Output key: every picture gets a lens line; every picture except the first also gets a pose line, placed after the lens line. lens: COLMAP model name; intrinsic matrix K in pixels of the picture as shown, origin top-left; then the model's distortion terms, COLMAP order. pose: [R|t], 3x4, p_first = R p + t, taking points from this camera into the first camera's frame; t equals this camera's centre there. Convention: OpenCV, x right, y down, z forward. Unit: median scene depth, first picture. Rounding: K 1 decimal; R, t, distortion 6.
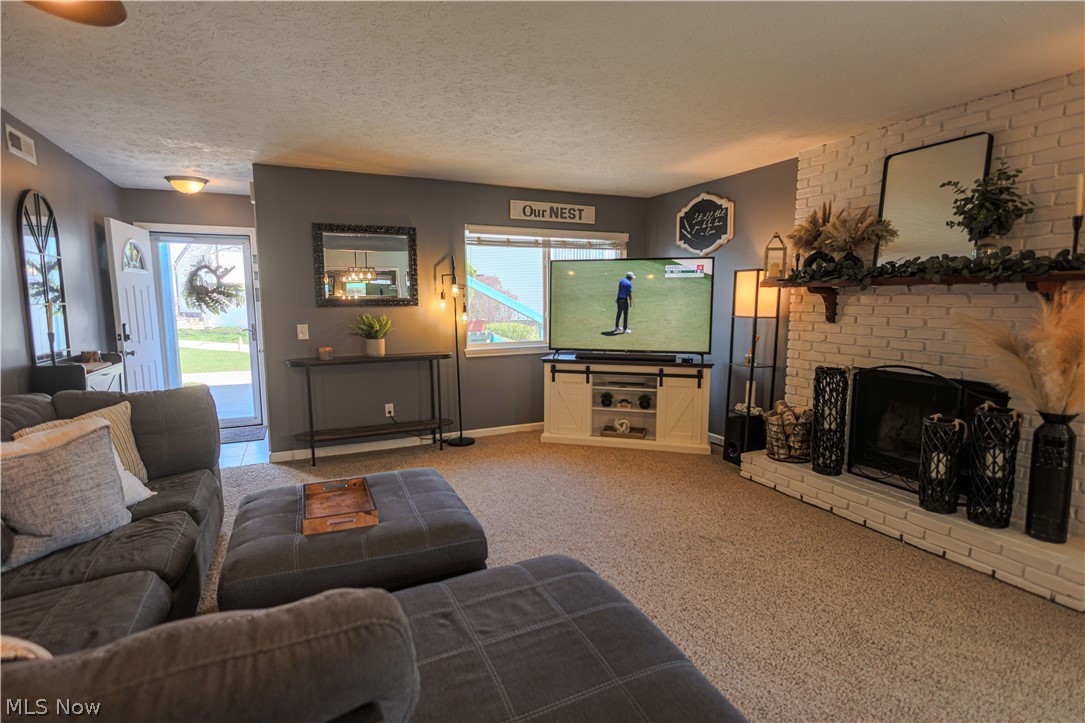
lens RADIAL K [[531.5, 0, 542.1], [0, 531.5, 363.3], [0, 0, 1]] dist [0.003280, 0.001117]
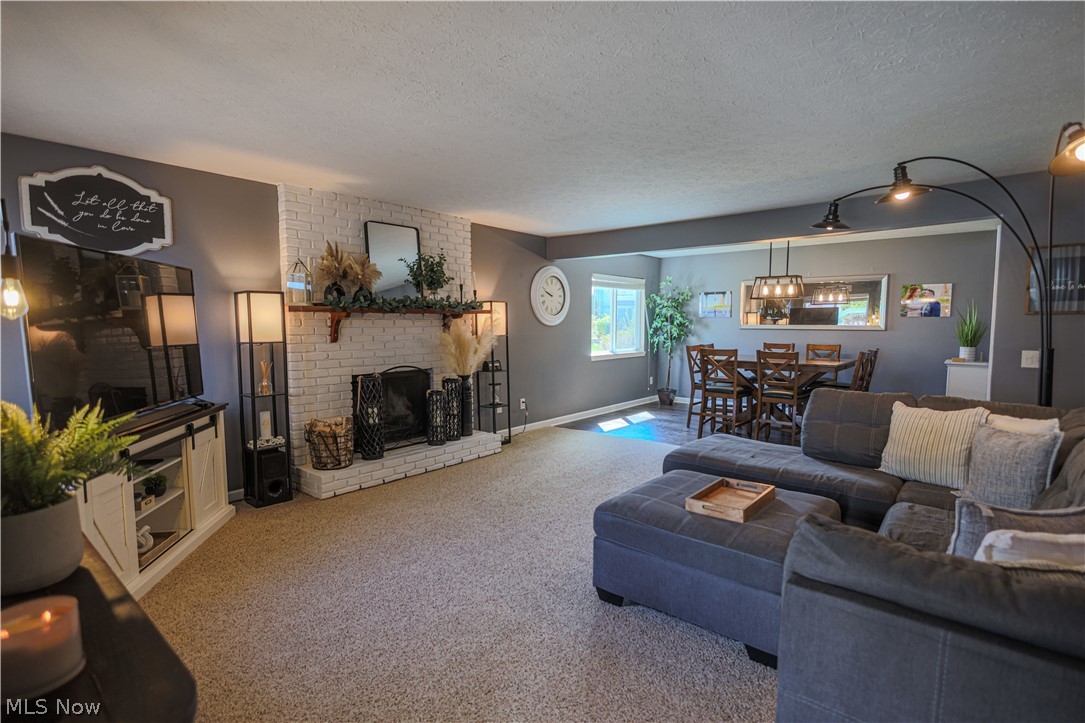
lens RADIAL K [[531.5, 0, 545.7], [0, 531.5, 362.1], [0, 0, 1]] dist [0.003280, 0.001117]
pose [[-0.429533, -0.070569, 0.900289, -0.589168], [0.111312, 0.985202, 0.130332, -0.108032], [-0.896164, 0.156195, -0.415322, 0.858674]]
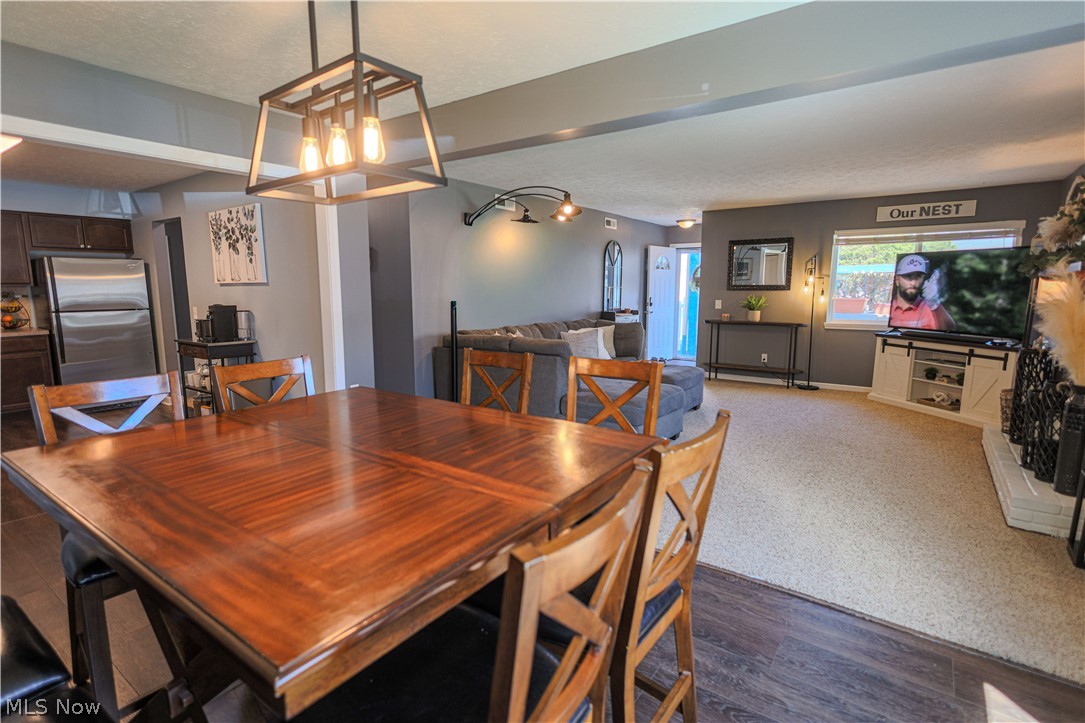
lens RADIAL K [[531.5, 0, 541.0], [0, 531.5, 363.1], [0, 0, 1]] dist [0.003280, 0.001117]
pose [[0.485849, 0.129643, -0.864374, 0.751329], [-0.106644, 0.990342, 0.088593, 0.035959], [0.867512, 0.049138, 0.494983, -0.328121]]
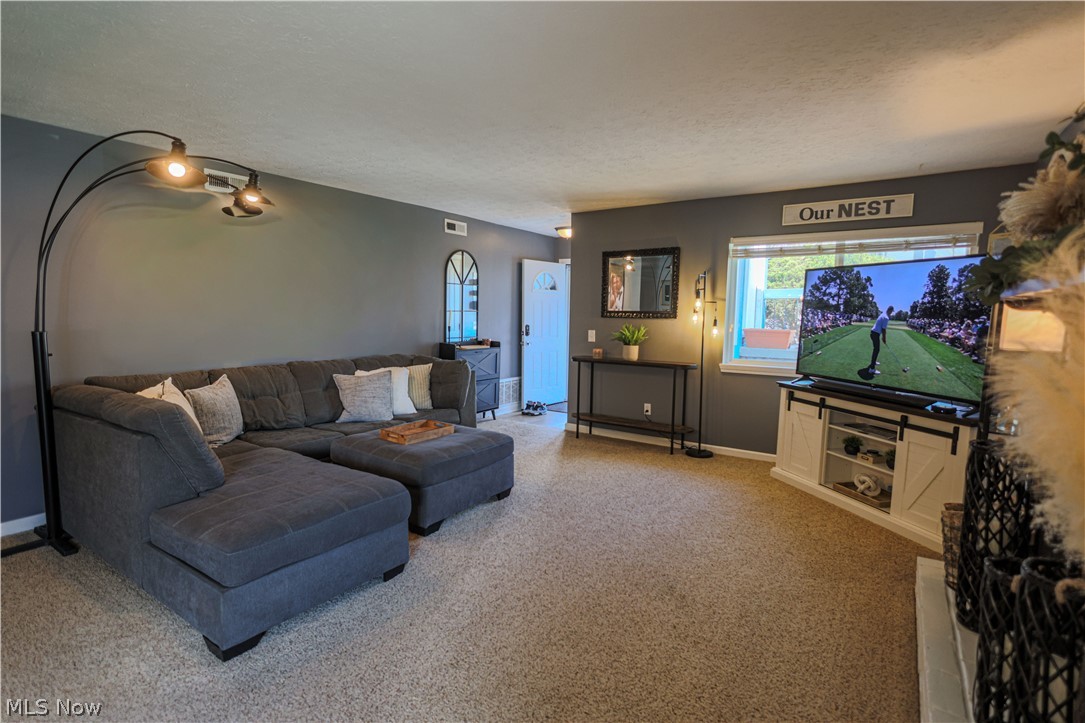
lens RADIAL K [[531.5, 0, 540.1], [0, 531.5, 364.3], [0, 0, 1]] dist [0.003280, 0.001117]
pose [[0.511679, 0.099350, -0.853413, 0.572619], [-0.119340, 0.991882, 0.043917, -0.031098], [0.850848, 0.079375, 0.519382, 0.214197]]
